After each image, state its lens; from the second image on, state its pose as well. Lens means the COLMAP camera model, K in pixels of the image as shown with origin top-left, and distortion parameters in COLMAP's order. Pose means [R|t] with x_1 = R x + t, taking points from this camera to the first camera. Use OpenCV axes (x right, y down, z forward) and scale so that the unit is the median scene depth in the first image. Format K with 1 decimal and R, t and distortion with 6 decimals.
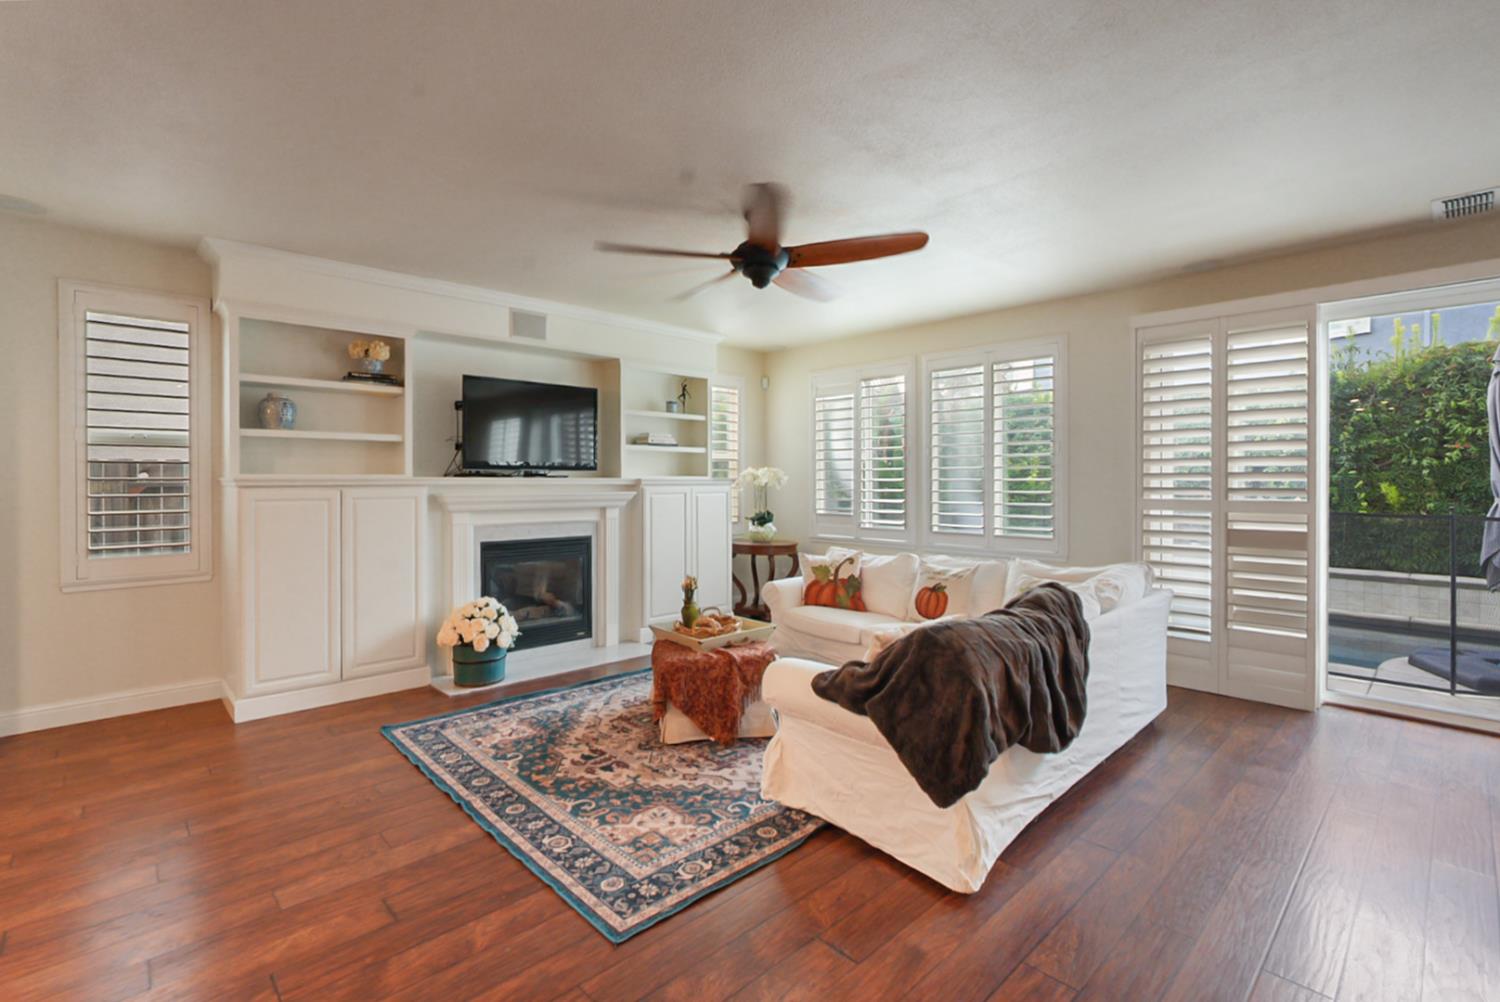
lens RADIAL K [[674.7, 0, 749.5], [0, 674.7, 484.2], [0, 0, 1]] dist [-0.000935, 0.000134]
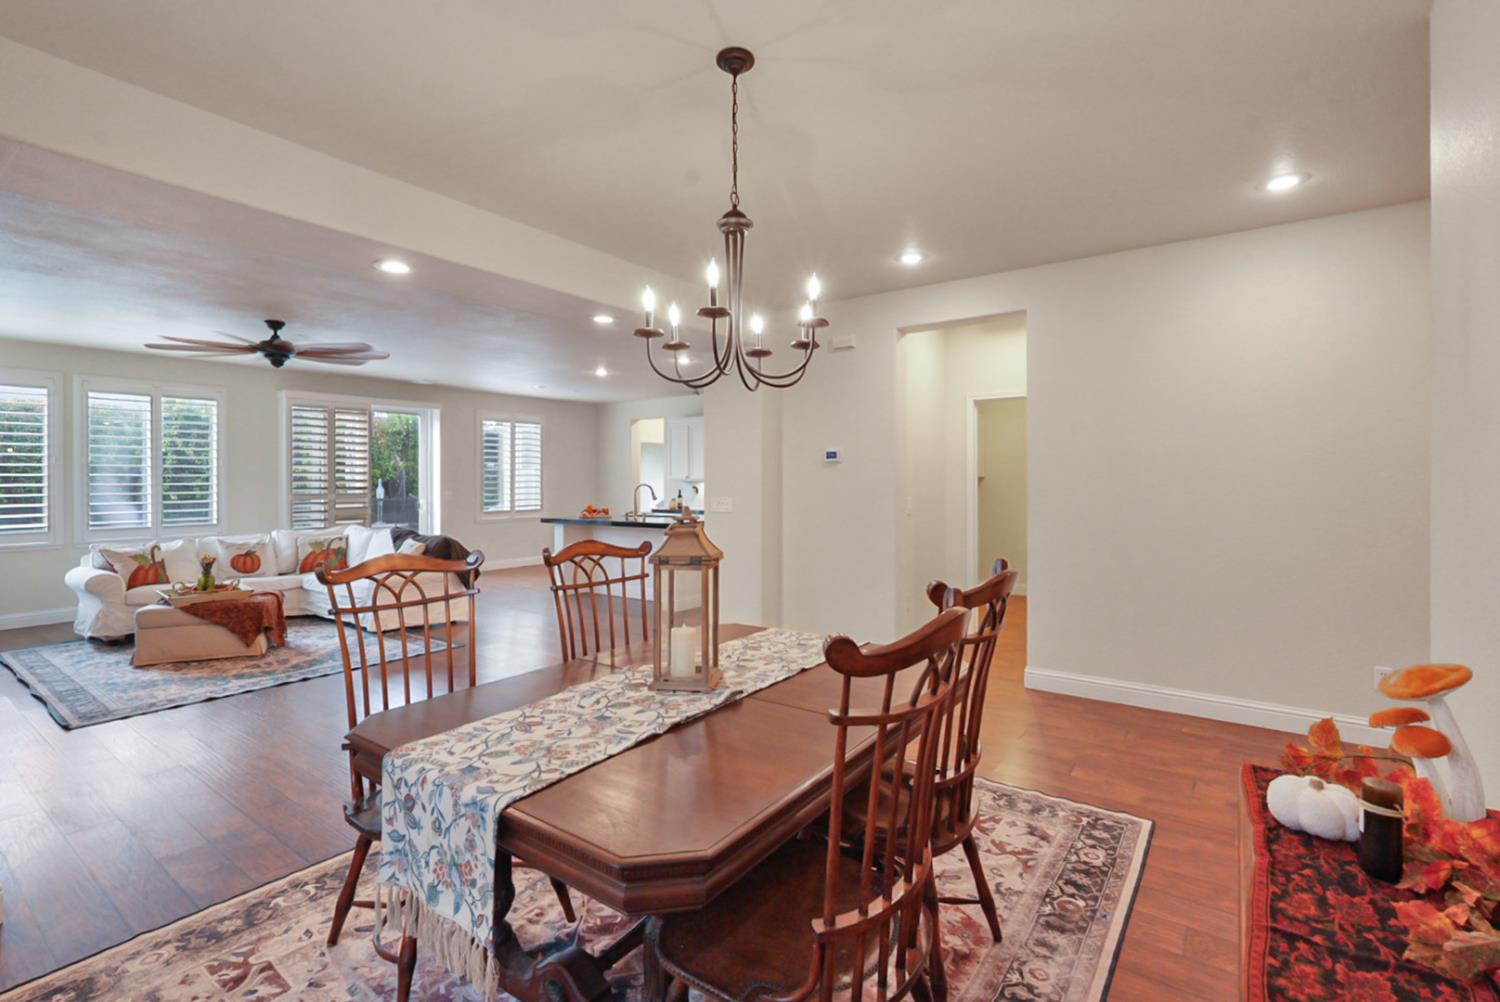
lens RADIAL K [[674.7, 0, 749.5], [0, 674.7, 484.2], [0, 0, 1]] dist [-0.000935, 0.000134]
pose [[-0.174430, -0.011205, 0.984606, -1.484556], [0.005983, 0.999905, 0.012439, -0.017575], [-0.984651, 0.008061, -0.174346, 0.135652]]
